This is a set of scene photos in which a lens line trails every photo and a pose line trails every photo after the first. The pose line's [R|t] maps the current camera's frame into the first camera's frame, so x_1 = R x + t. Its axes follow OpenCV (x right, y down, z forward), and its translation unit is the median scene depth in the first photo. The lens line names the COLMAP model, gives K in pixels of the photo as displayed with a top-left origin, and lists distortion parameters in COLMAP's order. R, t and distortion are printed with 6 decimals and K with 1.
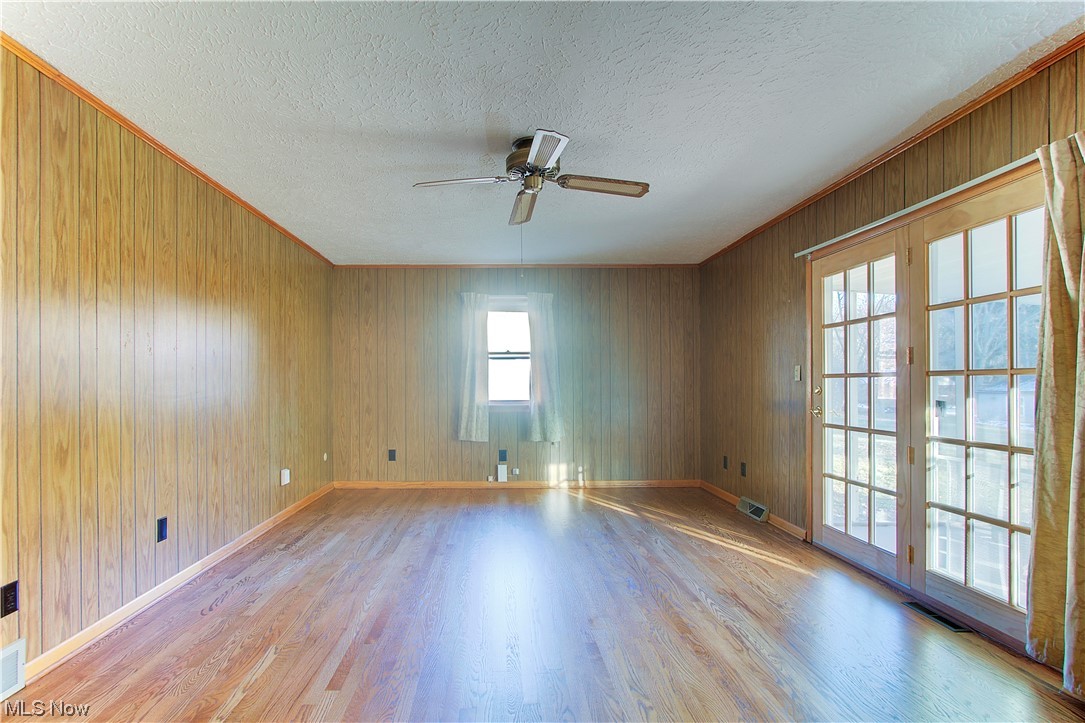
lens RADIAL K [[520.4, 0, 500.1], [0, 520.4, 380.0], [0, 0, 1]] dist [-0.003431, 0.004183]
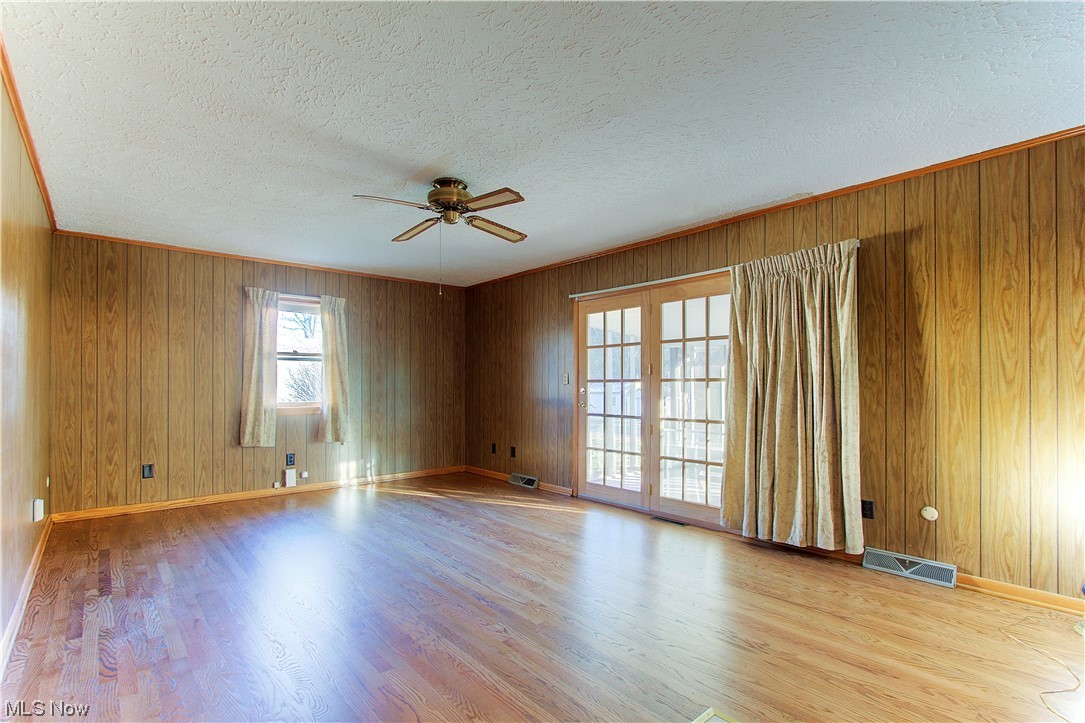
lens RADIAL K [[520.4, 0, 492.4], [0, 520.4, 380.3], [0, 0, 1]] dist [-0.003431, 0.004183]
pose [[0.784488, 0.007920, 0.620093, -0.431196], [-0.006523, 0.999969, -0.004519, -0.000964], [-0.620109, -0.000500, 0.784515, 0.009699]]
